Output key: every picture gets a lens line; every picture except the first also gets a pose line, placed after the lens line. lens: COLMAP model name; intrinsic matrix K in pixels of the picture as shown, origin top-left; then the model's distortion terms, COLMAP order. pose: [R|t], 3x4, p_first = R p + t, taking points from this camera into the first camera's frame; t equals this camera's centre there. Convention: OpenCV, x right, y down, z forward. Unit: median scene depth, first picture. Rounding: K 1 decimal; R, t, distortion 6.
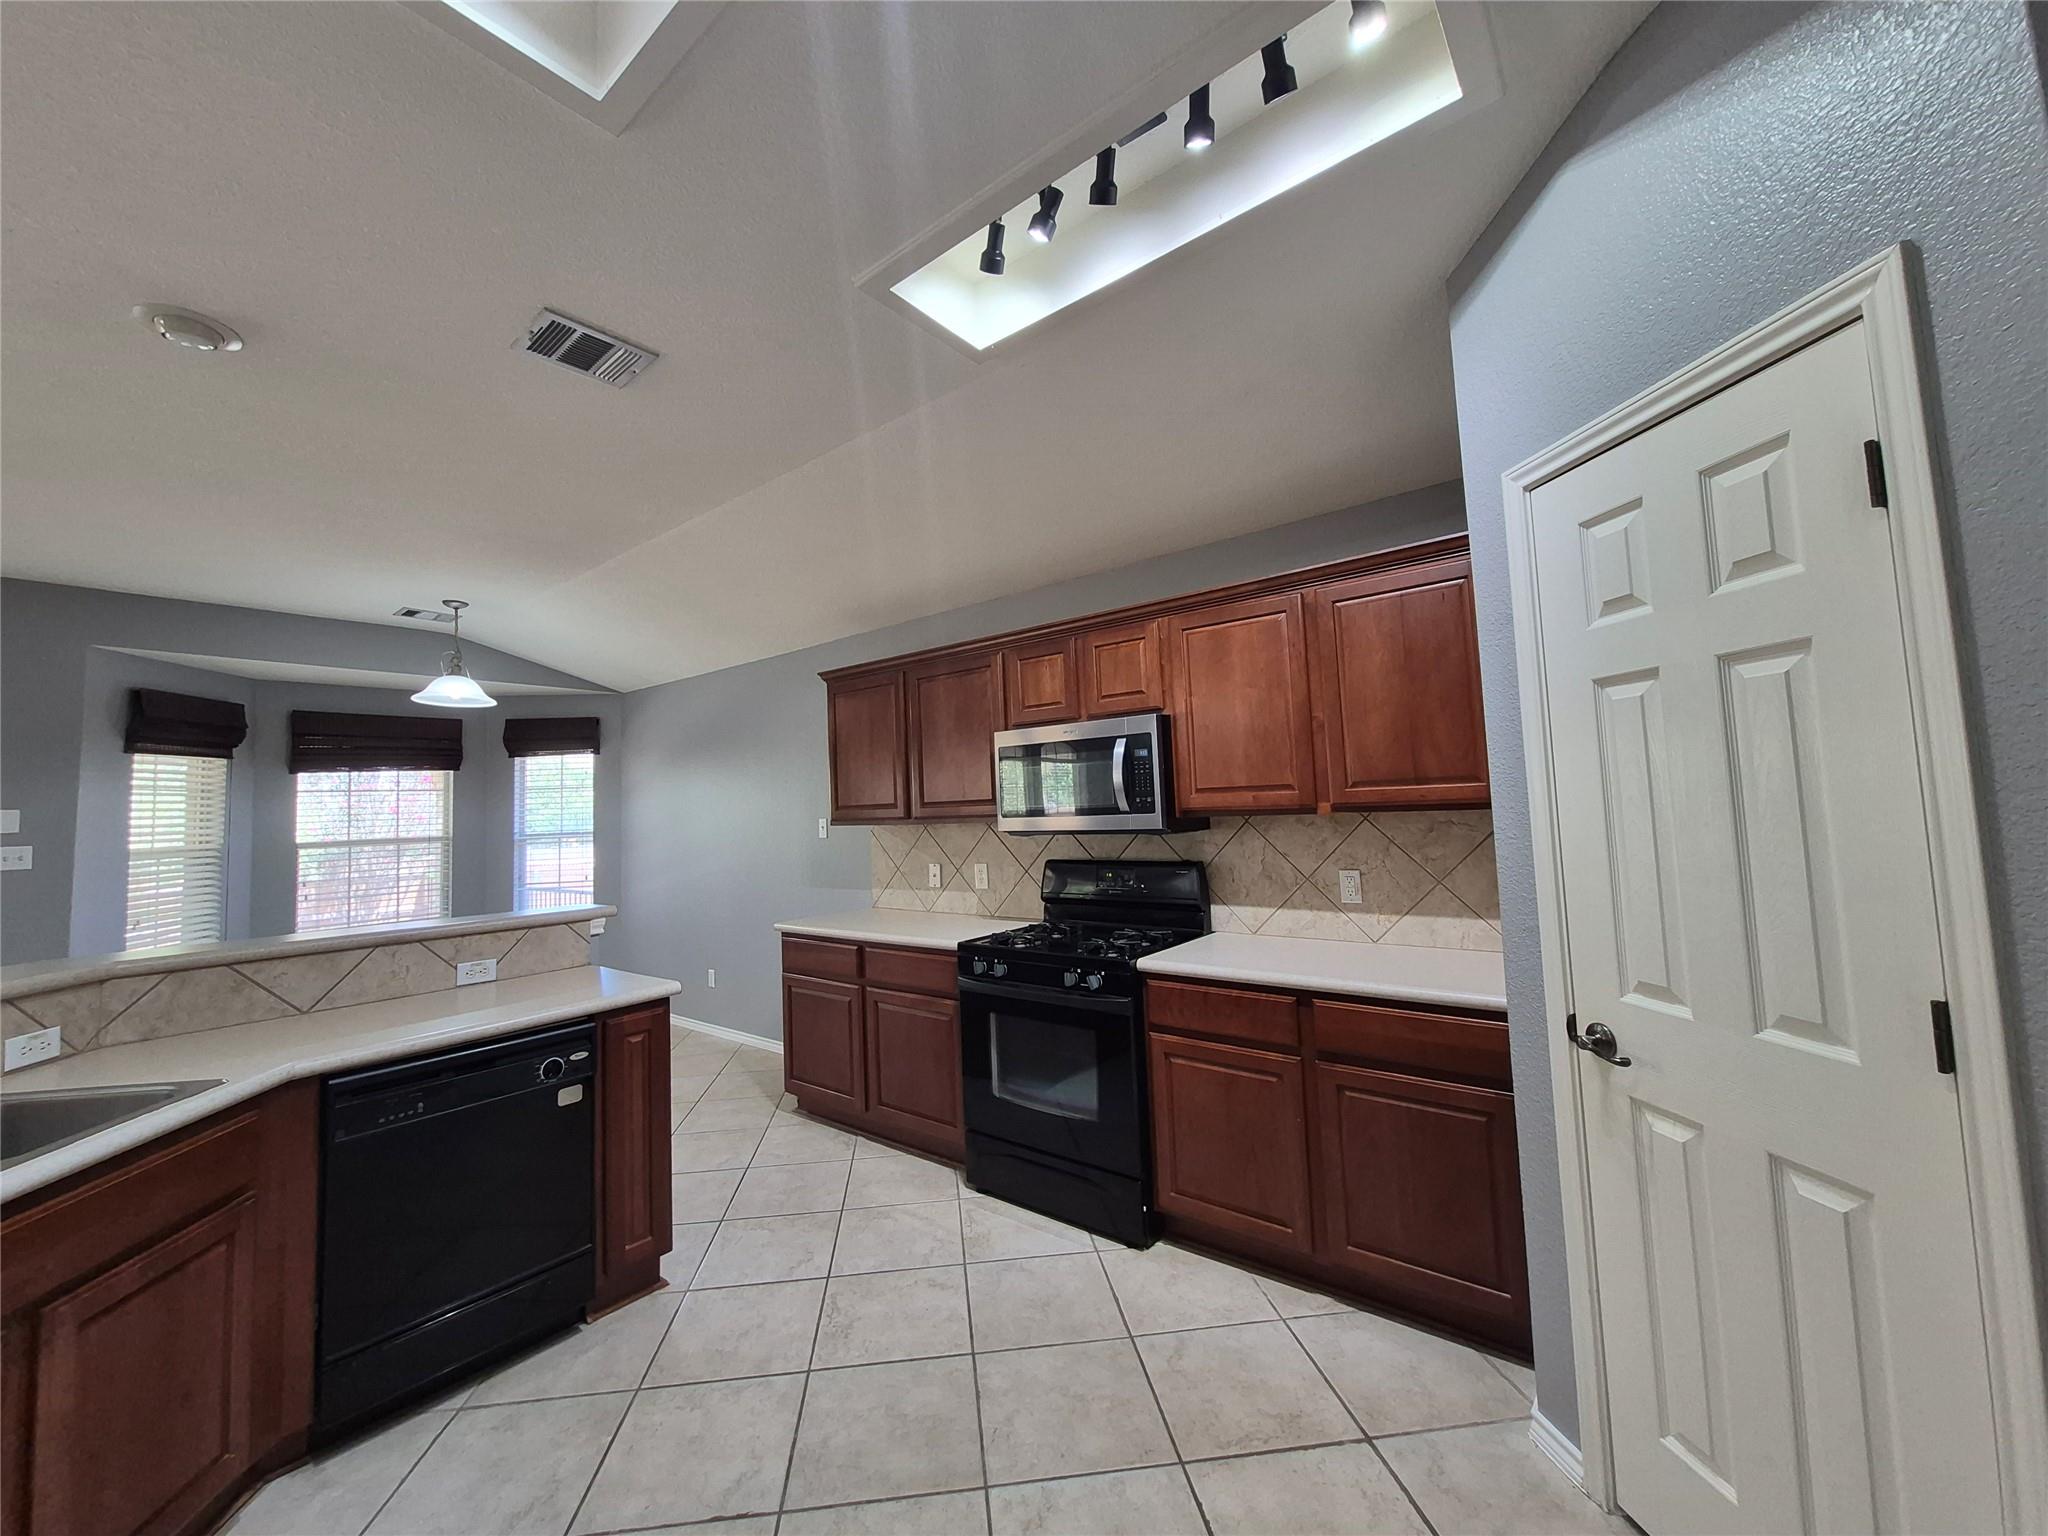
lens RADIAL K [[803.1, 0, 1000.4], [0, 803.1, 748.4], [0, 0, 1]] dist [-0.001137, -0.000447]
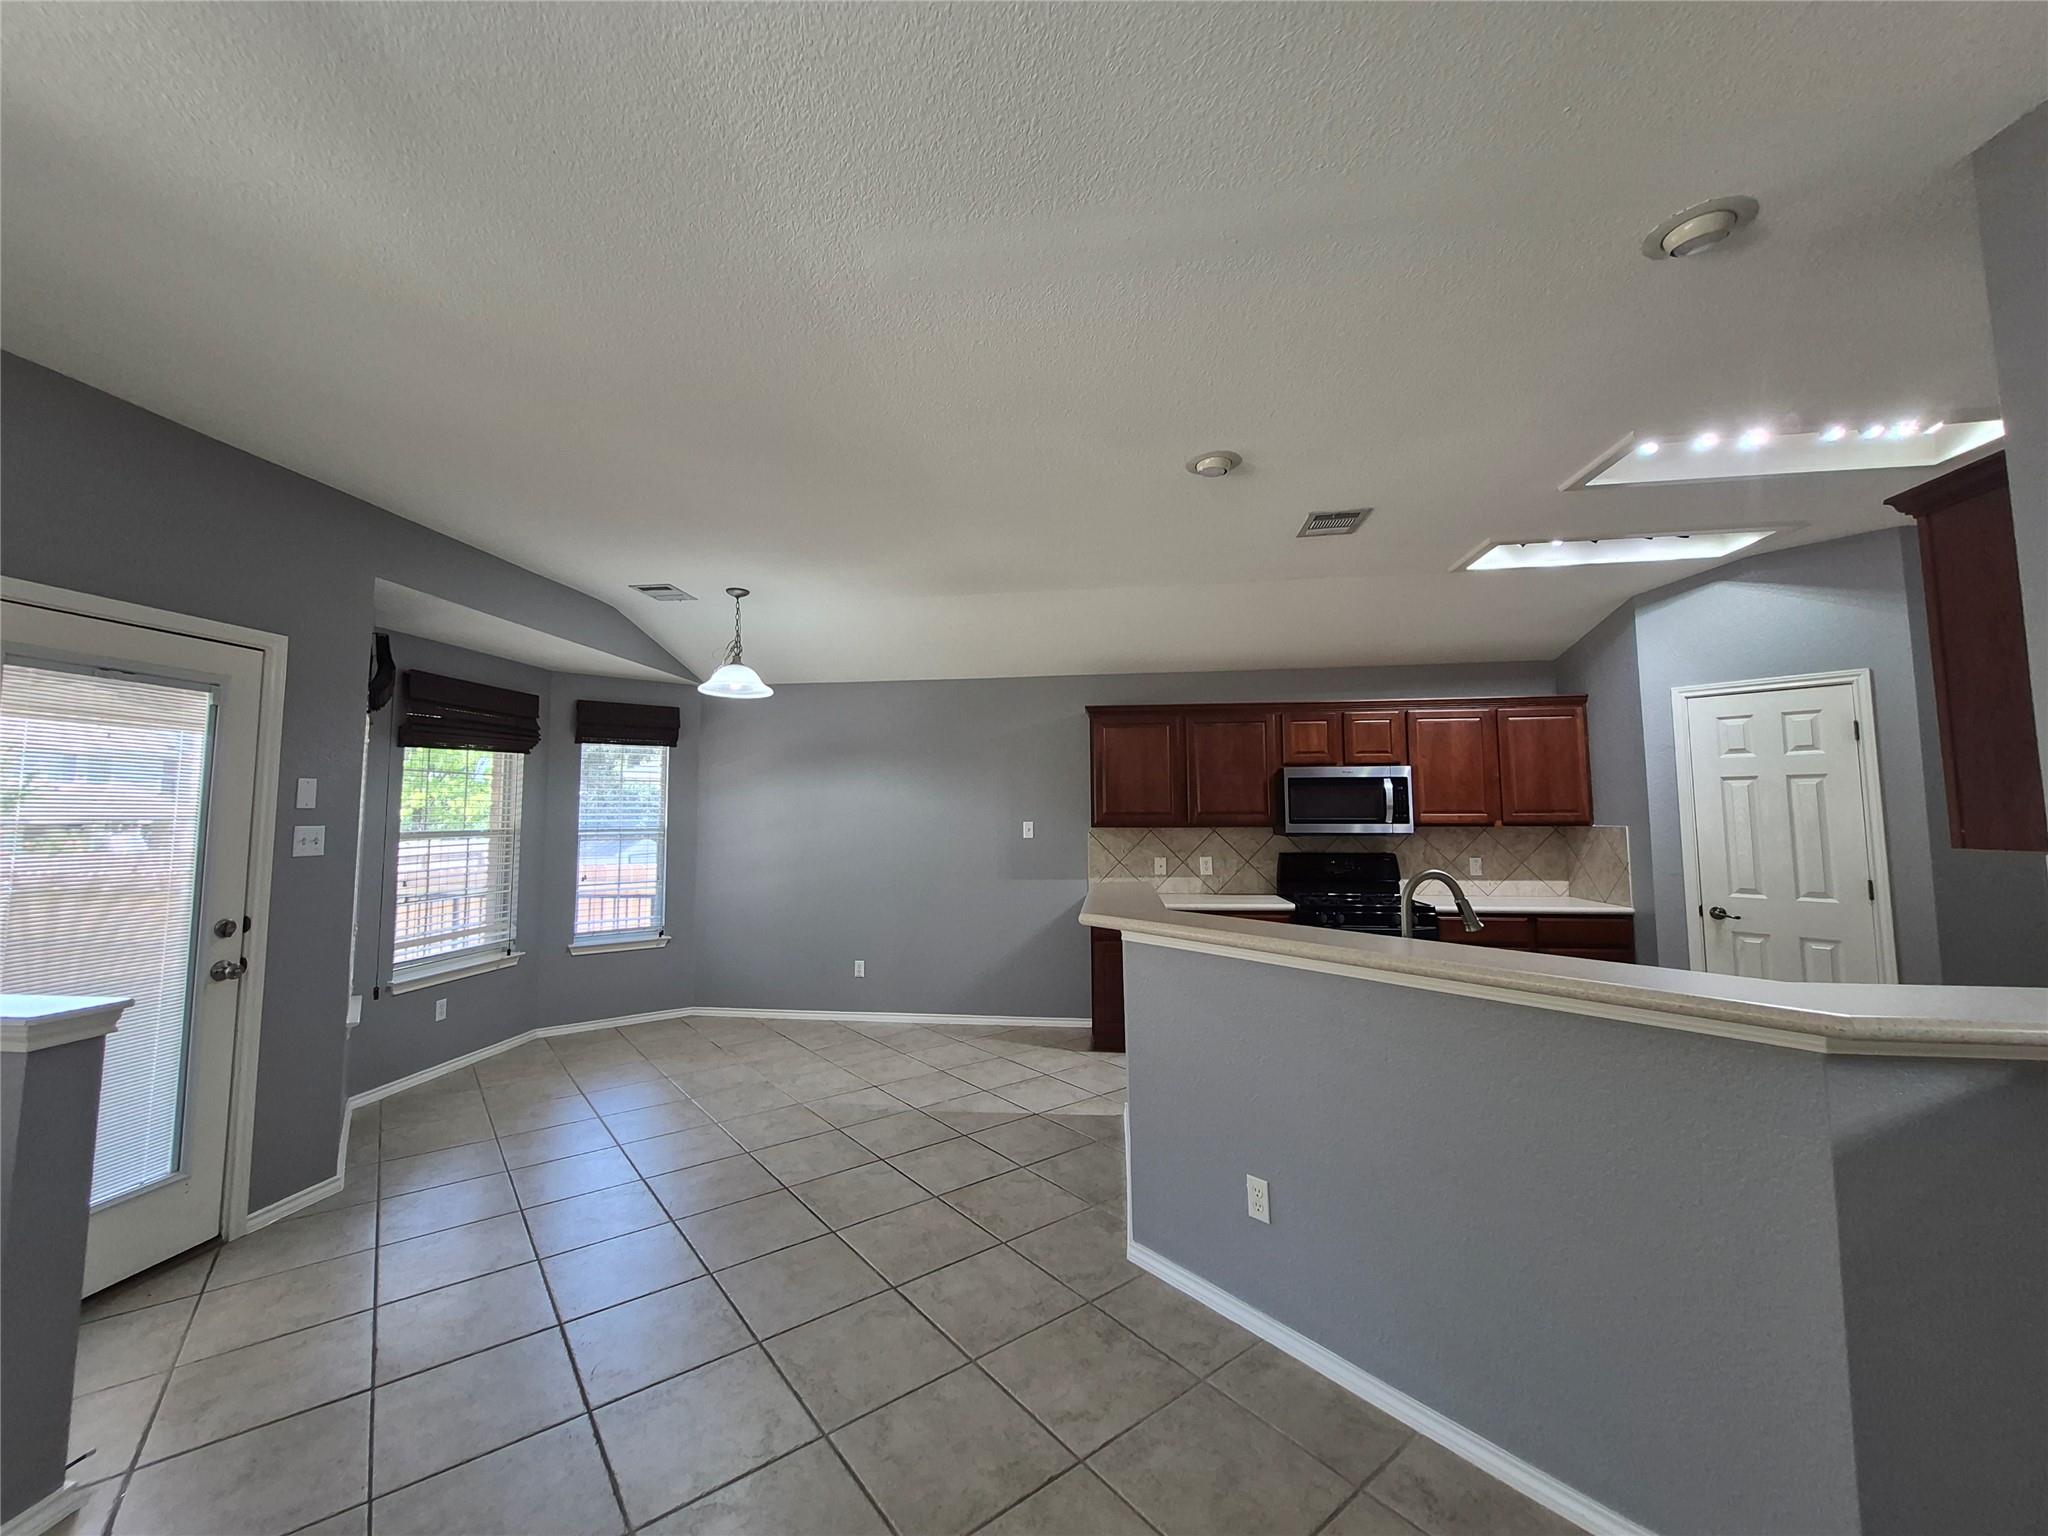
lens RADIAL K [[803.1, 0, 1000.4], [0, 803.1, 748.4], [0, 0, 1]] dist [-0.001137, -0.000447]
pose [[0.851817, 0.077963, 0.518005, -1.170405], [-0.066930, 0.996956, -0.039987, 0.037671], [-0.519546, -0.000608, 0.854442, -0.013680]]
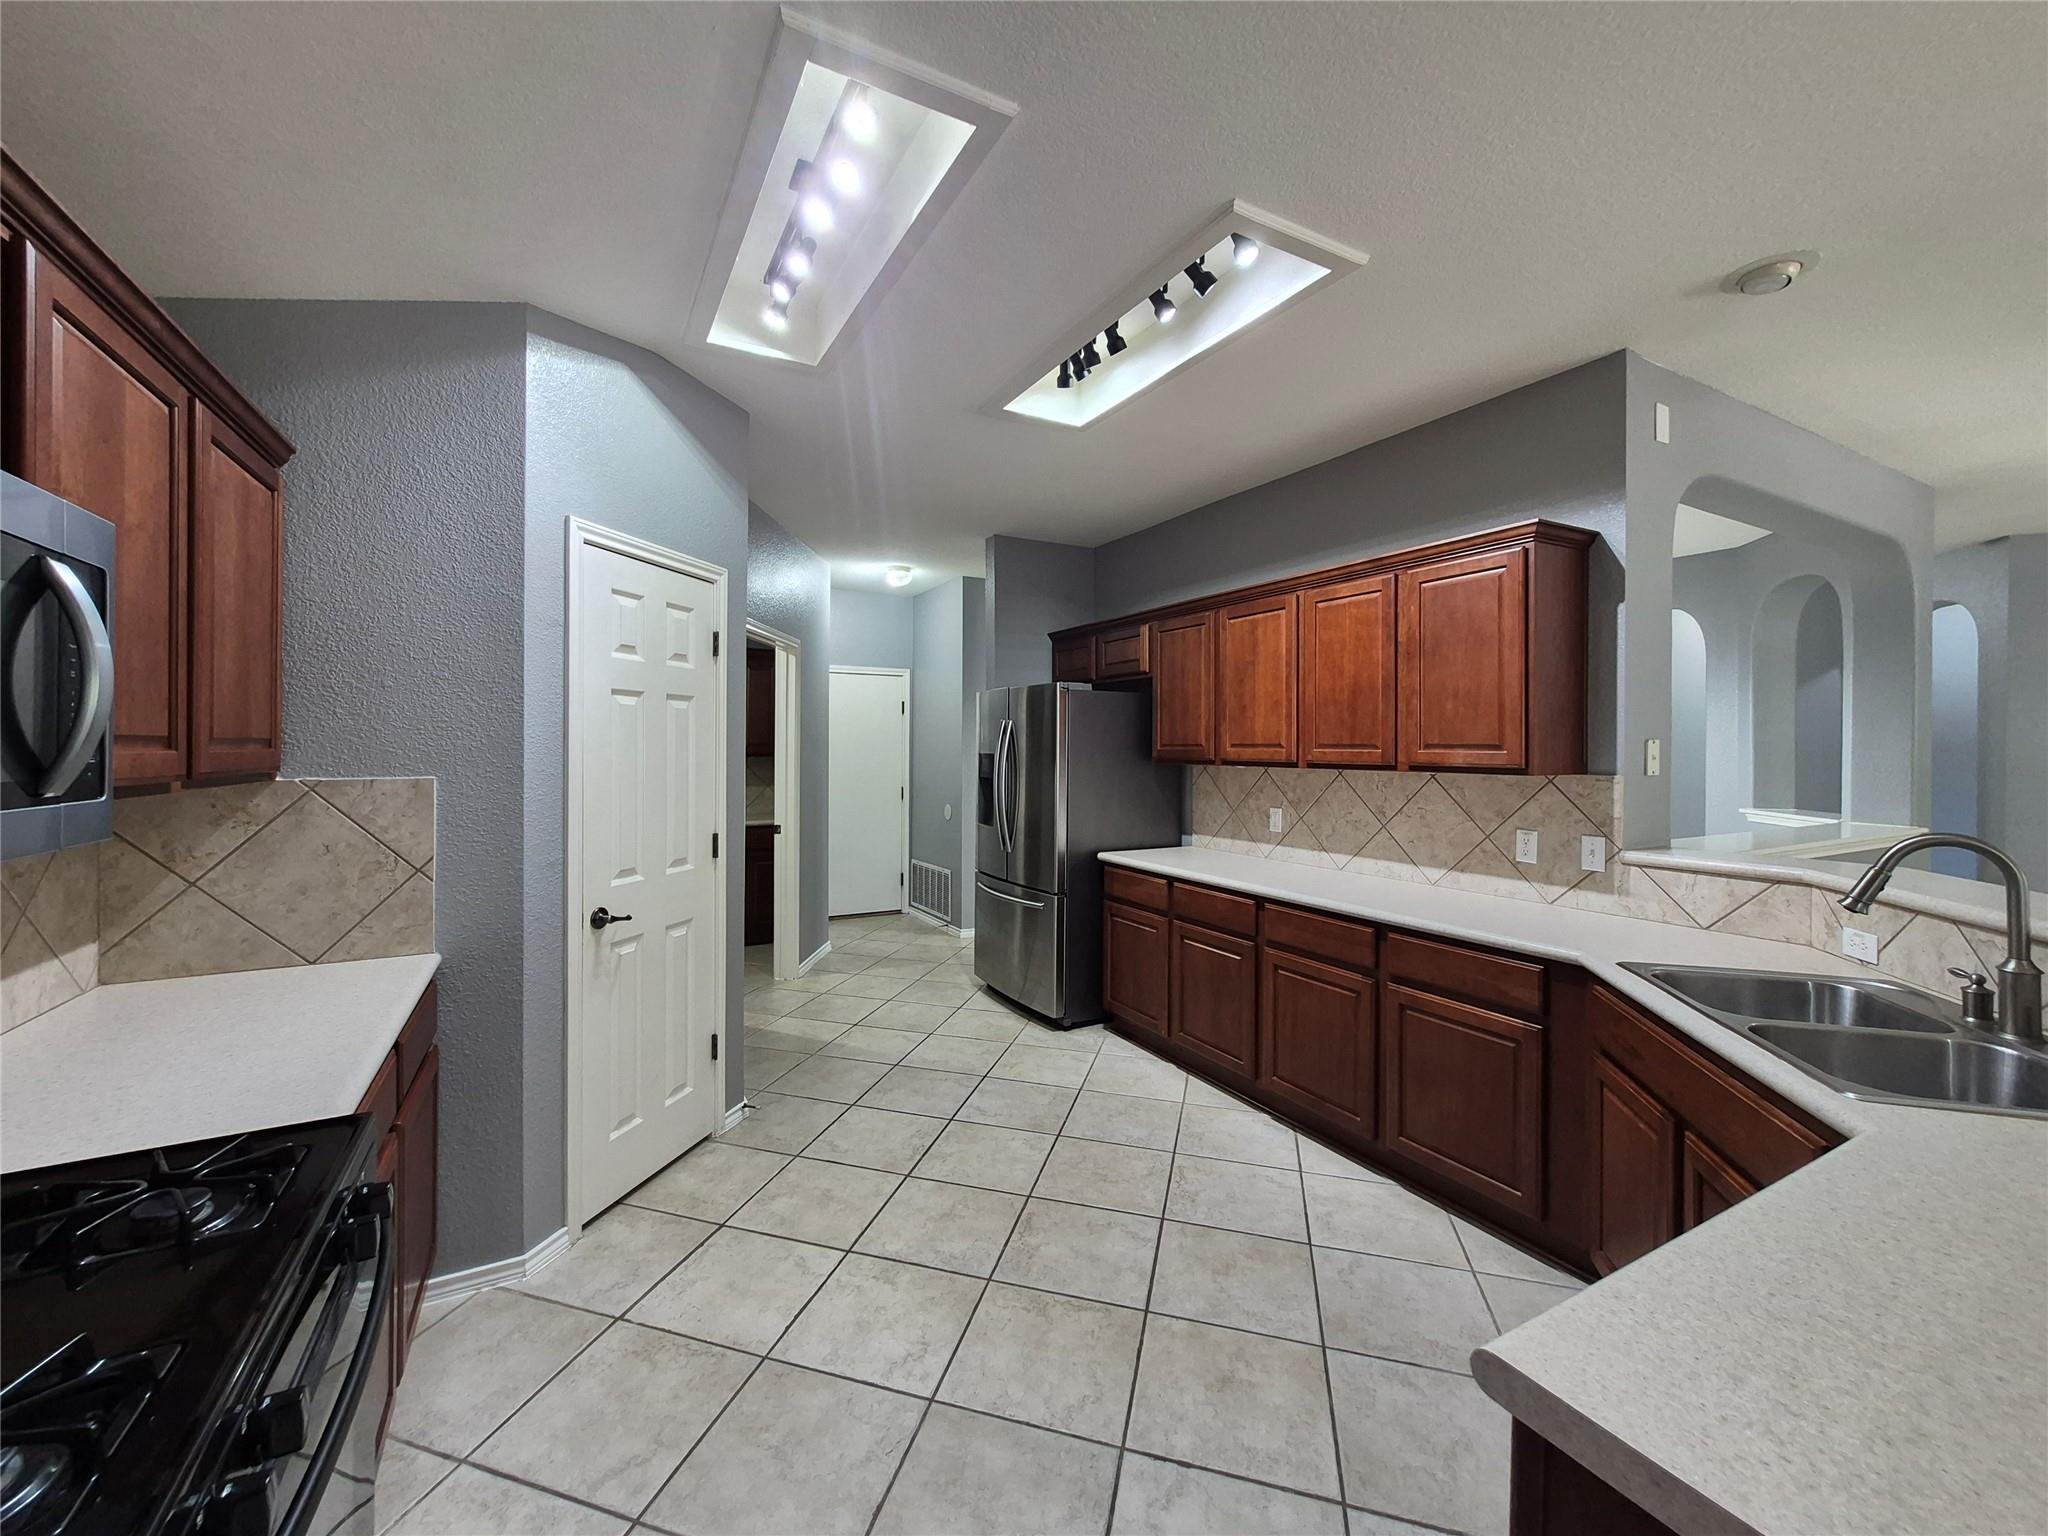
lens RADIAL K [[815.4, 0, 986.1], [0, 815.4, 762.6], [0, 0, 1]] dist [0.001835, -0.000198]
pose [[-0.915739, 0.027527, 0.400830, -0.254534], [0.002240, 0.997985, -0.063417, 0.071827], [-0.401768, -0.057175, -0.913955, 0.947812]]
